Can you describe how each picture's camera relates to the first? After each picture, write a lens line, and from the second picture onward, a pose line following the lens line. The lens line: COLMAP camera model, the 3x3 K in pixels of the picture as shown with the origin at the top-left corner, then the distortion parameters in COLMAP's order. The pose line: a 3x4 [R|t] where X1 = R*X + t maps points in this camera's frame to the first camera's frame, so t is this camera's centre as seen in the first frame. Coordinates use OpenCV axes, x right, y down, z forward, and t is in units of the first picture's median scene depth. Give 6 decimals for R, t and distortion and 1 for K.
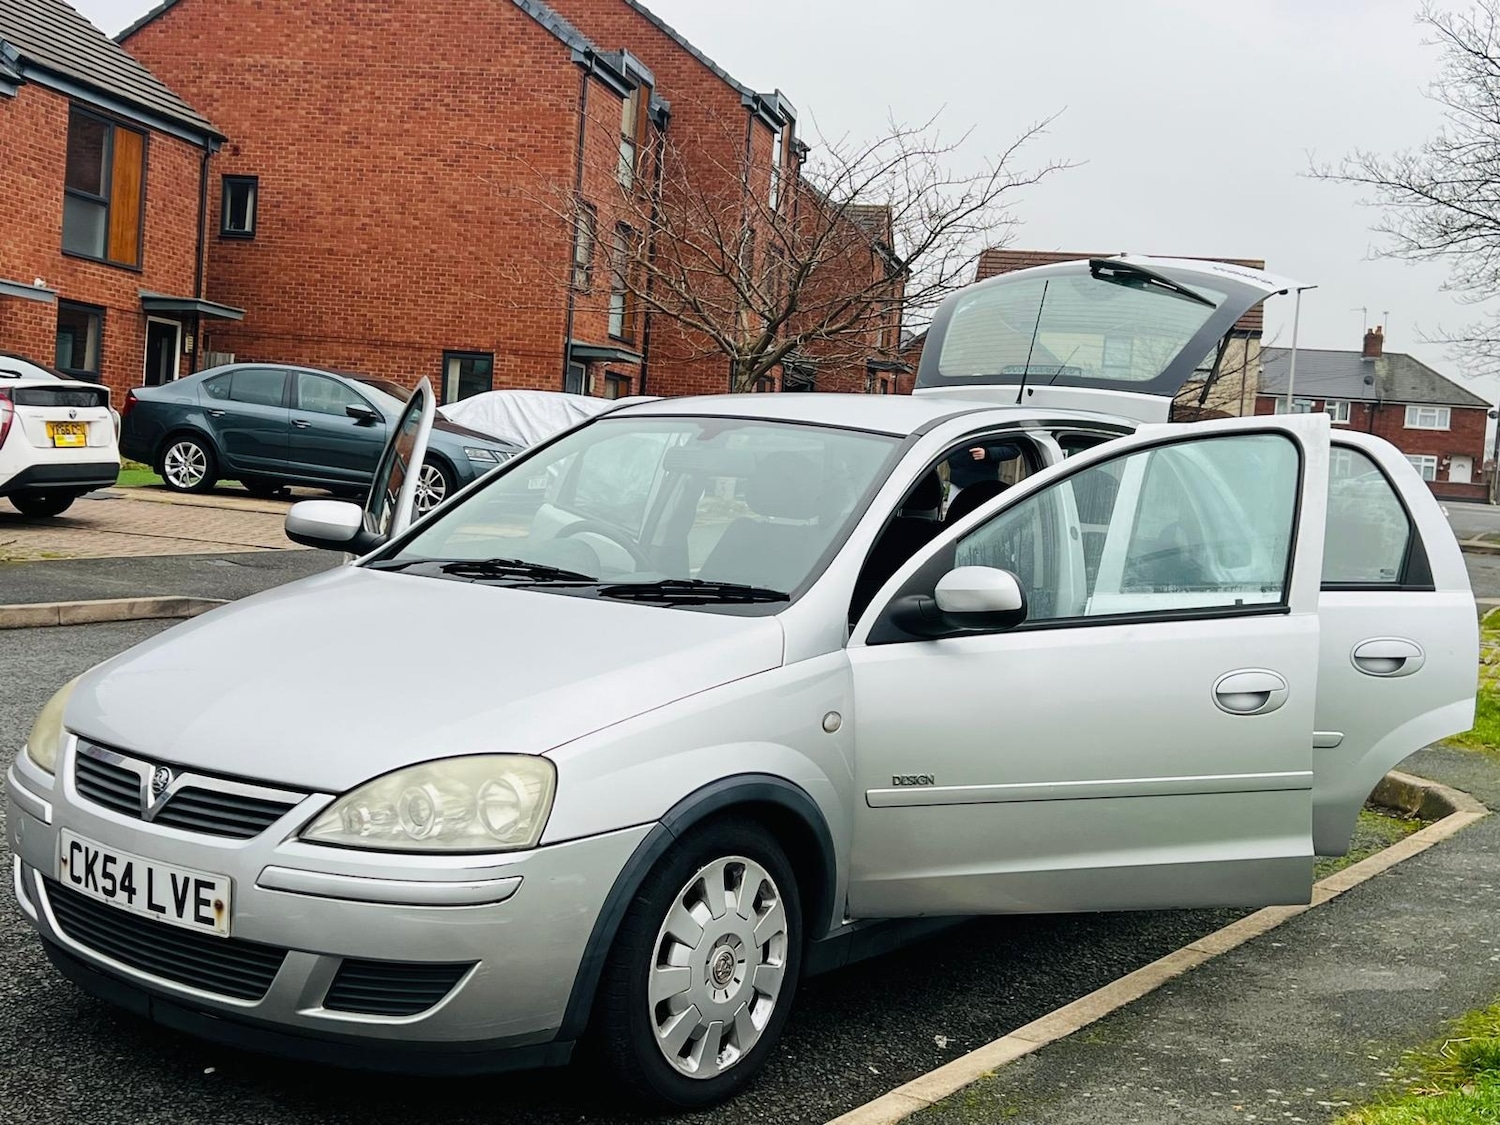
lens RADIAL K [[1918.8, 0, 746.6], [0, 1918.8, 554.2], [0, 0, 1]] dist [0.164651, -0.436615]
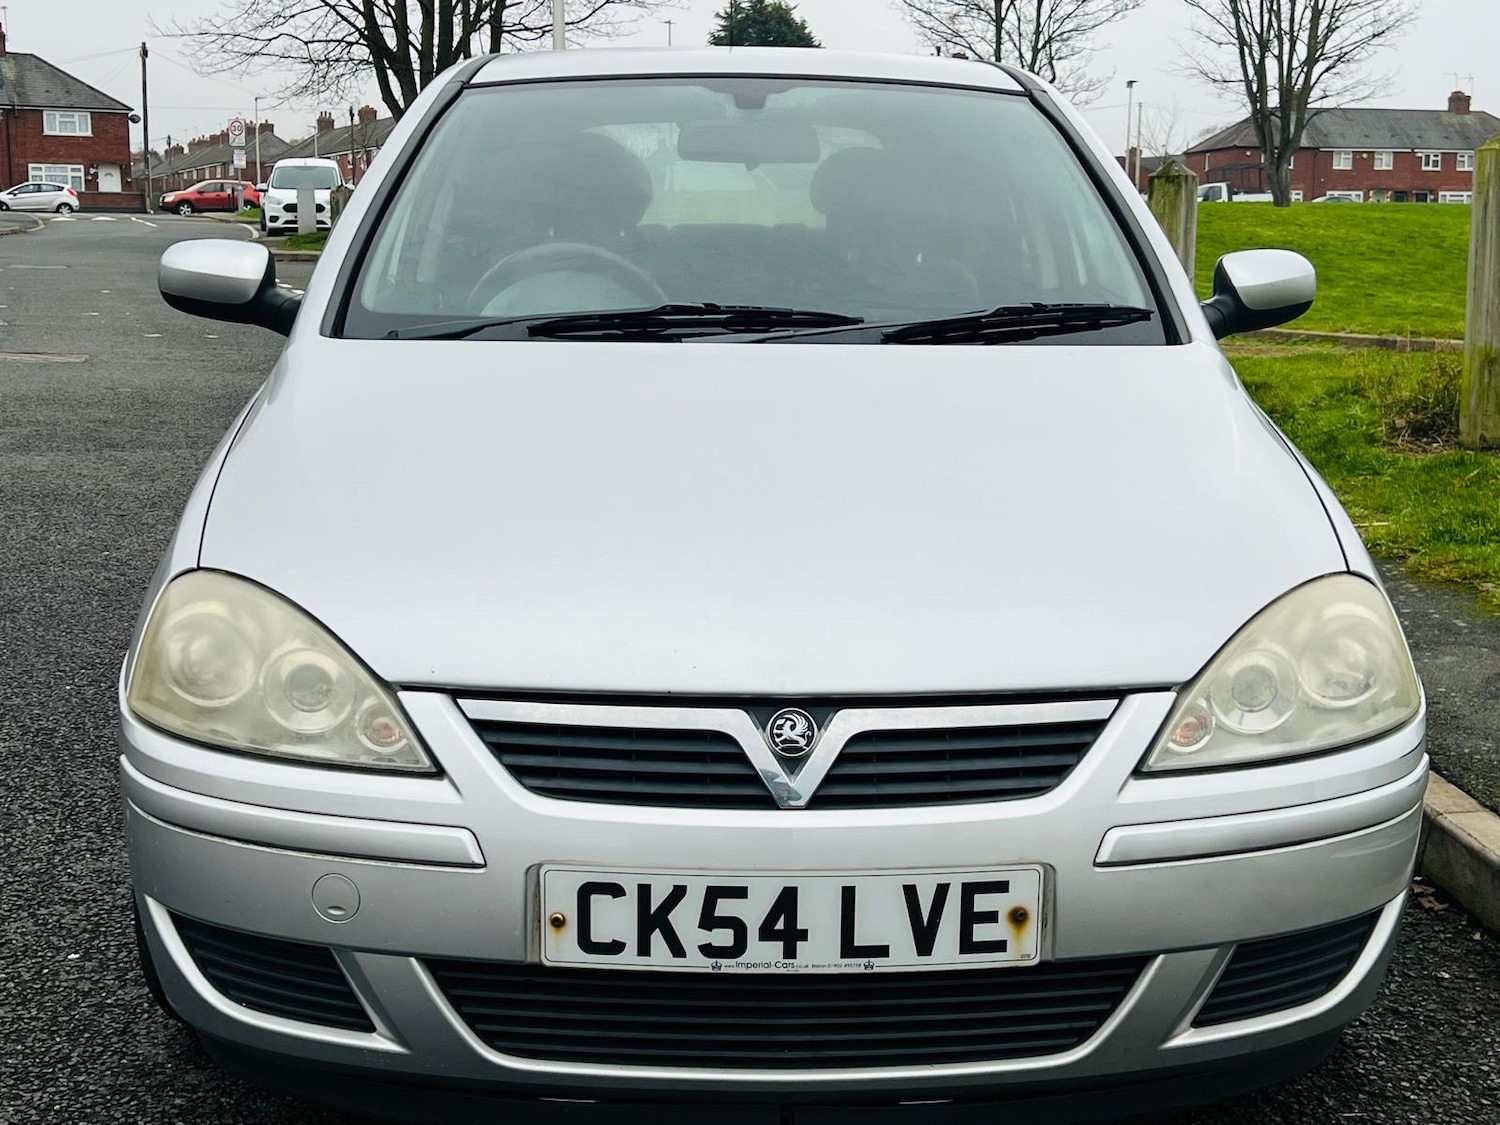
lens RADIAL K [[1978.9, 0, 754.4], [0, 1978.9, 562.5], [0, 0, 1]] dist [0.176933, -0.495288]
pose [[0.765496, -0.166974, 0.621397, -0.406138], [0.076428, 0.982501, 0.169855, -0.017645], [-0.638885, -0.082531, 0.764862, 0.358732]]
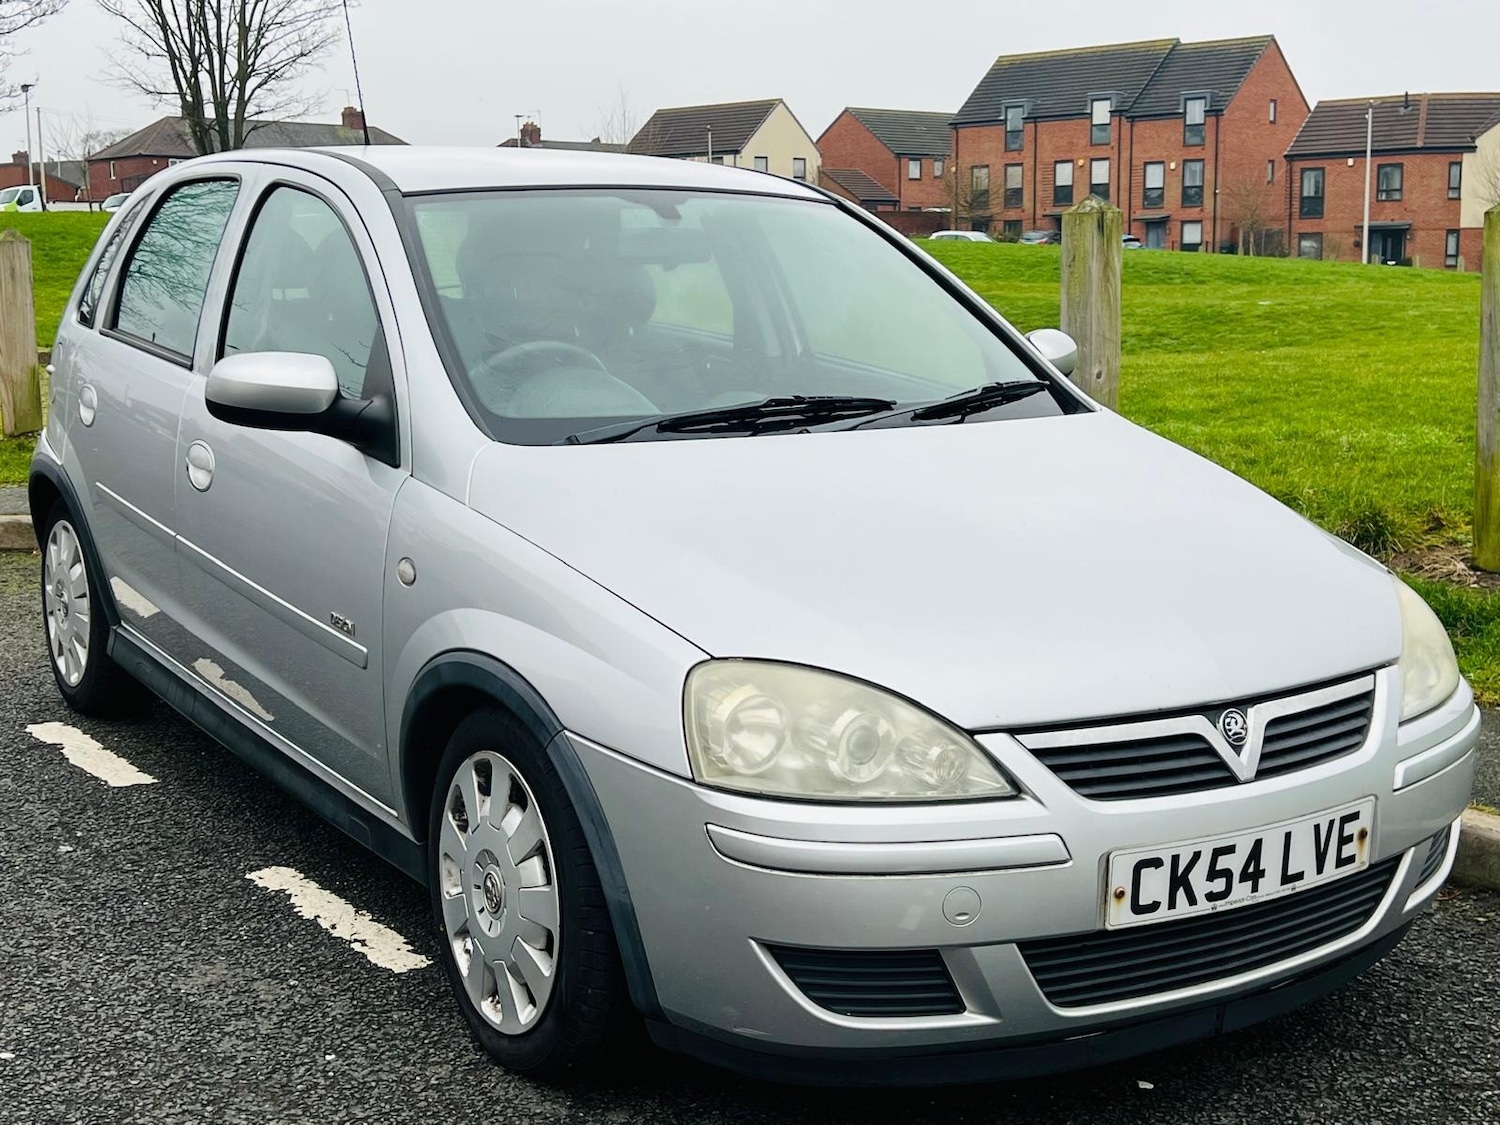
lens RADIAL K [[1978.3, 0, 750.0], [0, 1978.3, 562.5], [0, 0, 1]] dist [0.186061, -0.540551]
pose [[0.326695, -0.218926, 0.919425, -0.656765], [0.070459, 0.975737, 0.207299, -0.073554], [-0.942500, -0.002942, 0.334193, 0.570799]]
